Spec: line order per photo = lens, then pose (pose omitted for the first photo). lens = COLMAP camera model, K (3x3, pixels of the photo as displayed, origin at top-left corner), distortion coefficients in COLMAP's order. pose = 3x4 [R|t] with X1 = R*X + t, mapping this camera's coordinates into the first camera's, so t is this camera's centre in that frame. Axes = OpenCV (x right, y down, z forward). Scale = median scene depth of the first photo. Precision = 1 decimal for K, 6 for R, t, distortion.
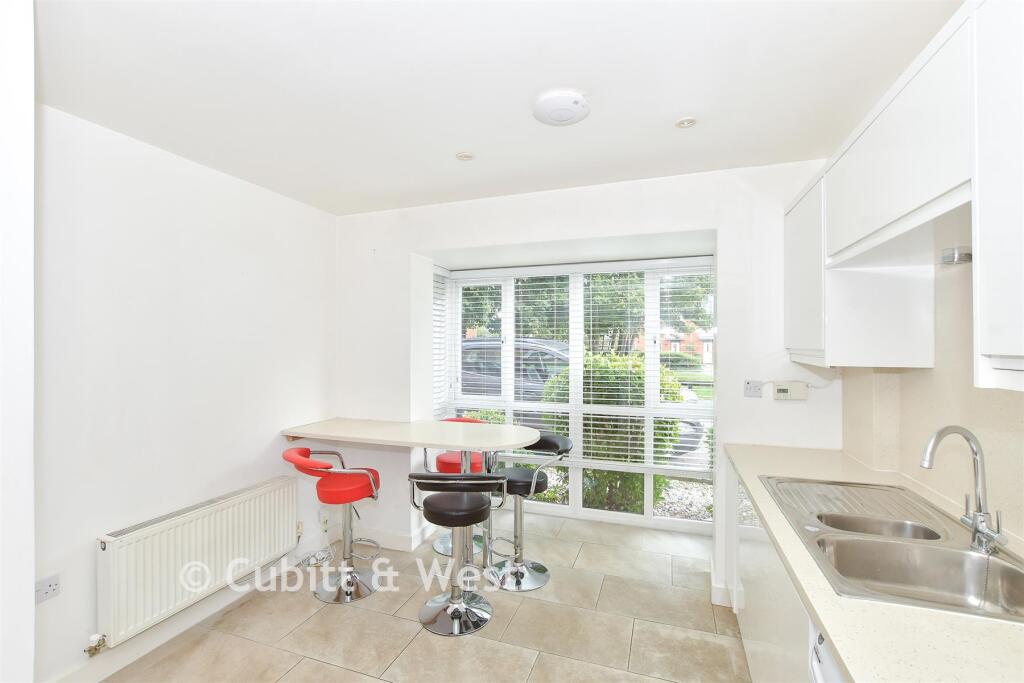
lens RADIAL K [[450.9, 0, 512.0], [0, 450.9, 341.5], [0, 0, 1]] dist [-0.013503, 0.000021]
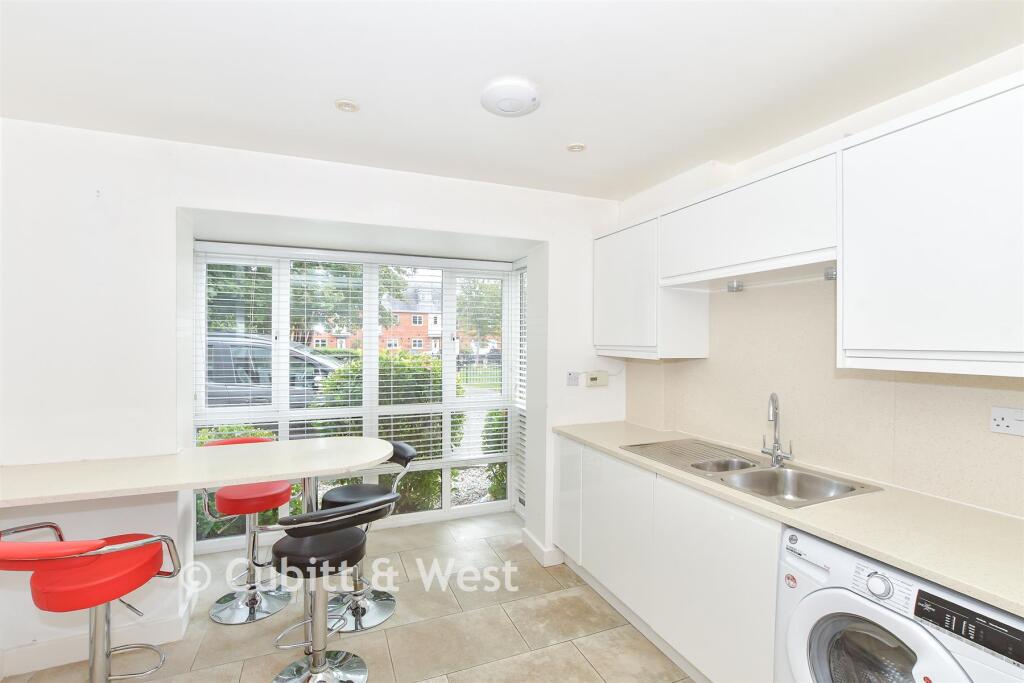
lens RADIAL K [[455.0, 0, 507.7], [0, 455.0, 341.8], [0, 0, 1]] dist [-0.001355, 0.000175]
pose [[0.752390, 0.001931, 0.658715, -0.287435], [-0.007453, 0.999957, 0.005582, 0.000127], [-0.658675, -0.009110, 0.752372, 0.135632]]
